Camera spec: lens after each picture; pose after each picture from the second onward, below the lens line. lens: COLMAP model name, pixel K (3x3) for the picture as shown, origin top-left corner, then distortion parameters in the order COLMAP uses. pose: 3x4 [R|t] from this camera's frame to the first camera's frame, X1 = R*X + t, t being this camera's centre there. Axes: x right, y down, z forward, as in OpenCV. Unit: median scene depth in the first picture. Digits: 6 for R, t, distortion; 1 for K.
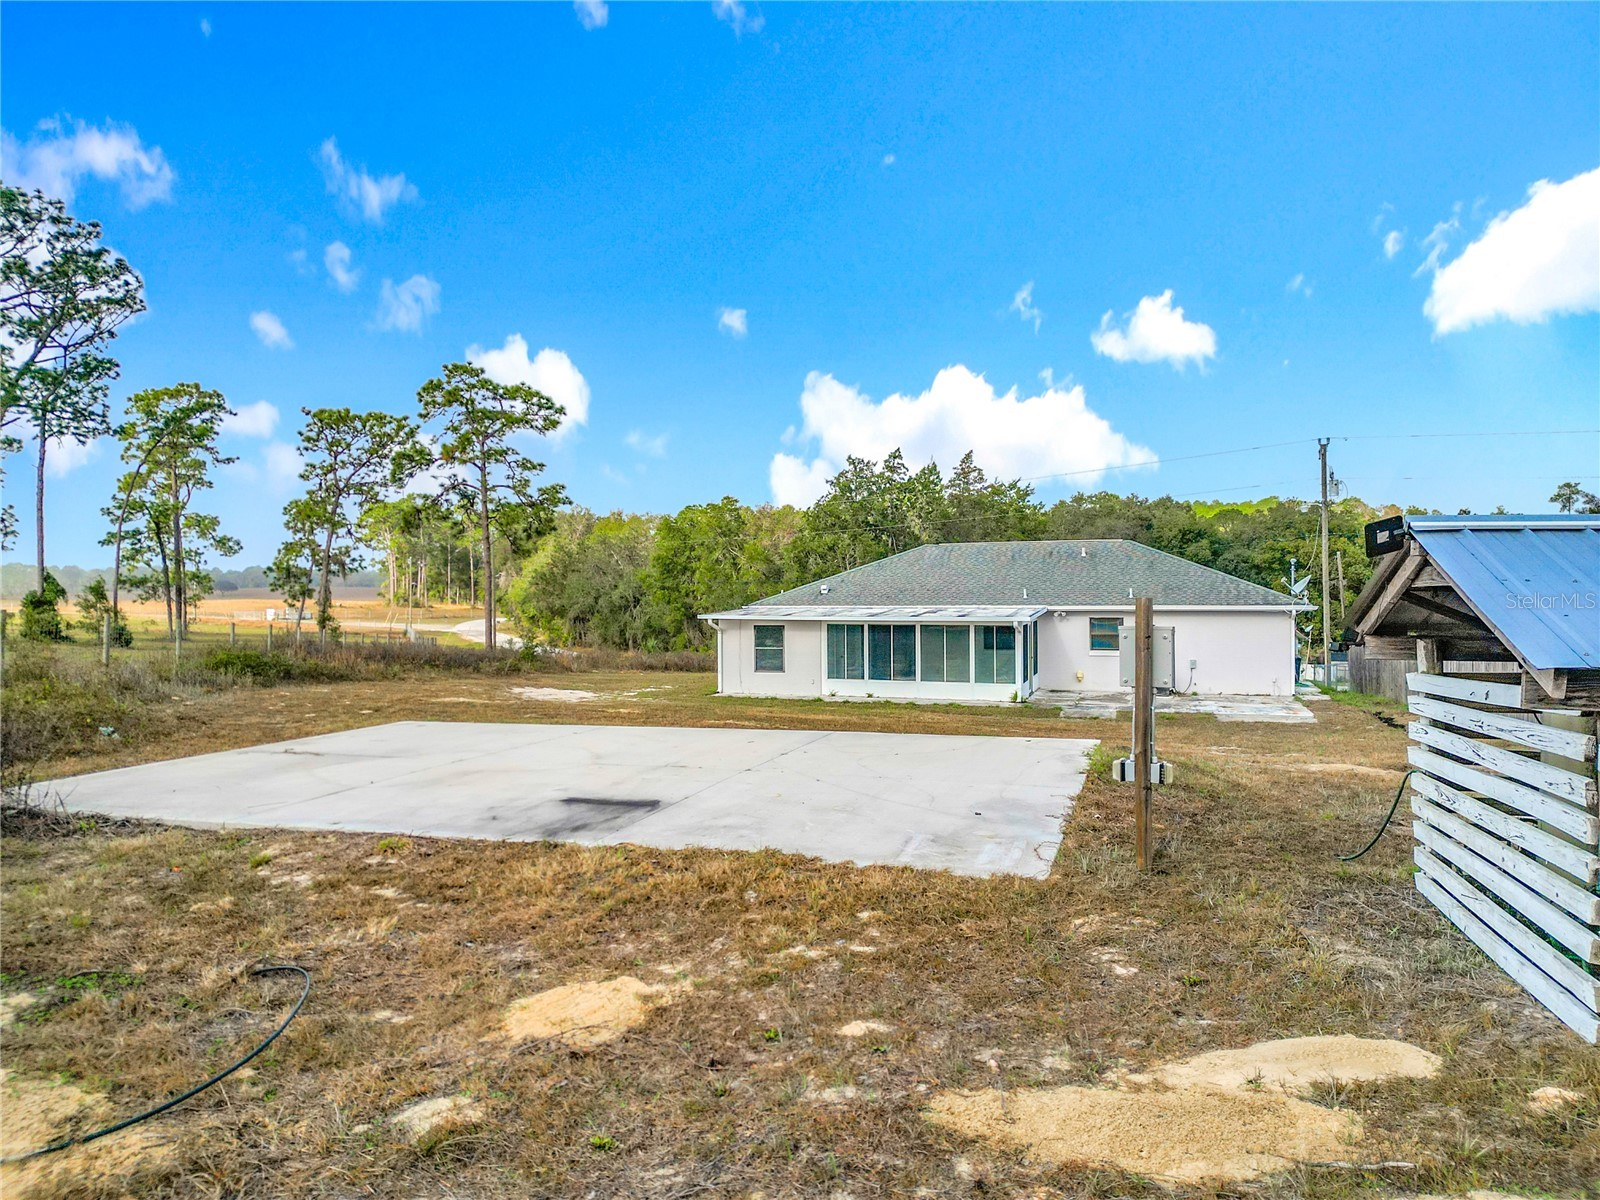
lens RADIAL K [[1074.2, 0, 806.1], [0, 1074.2, 608.0], [0, 0, 1]] dist [0.056343, -0.064340]
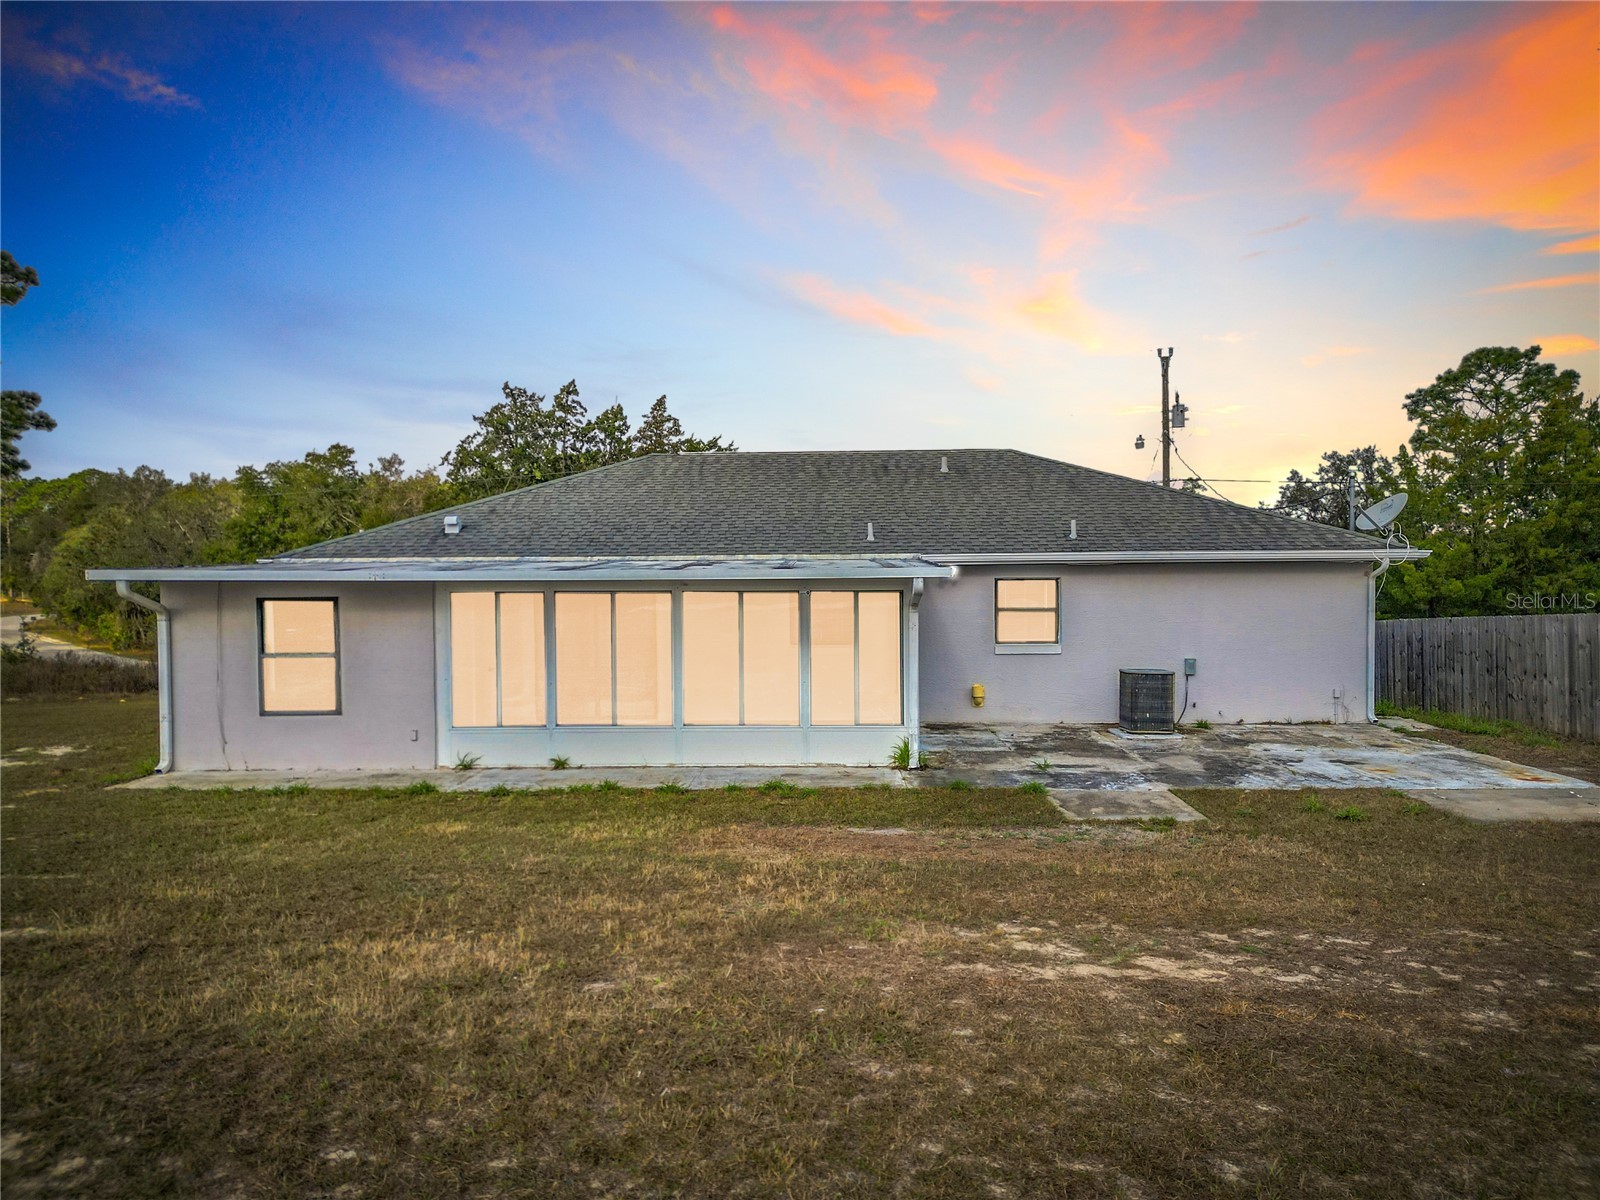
lens RADIAL K [[1074.2, 0, 806.1], [0, 1074.2, 608.0], [0, 0, 1]] dist [0.056343, -0.064340]
pose [[0.952762, -0.010119, 0.303549, 0.009272], [0.007792, 0.999930, 0.008876, 0.006989], [-0.303617, -0.006091, 0.952775, 0.219544]]
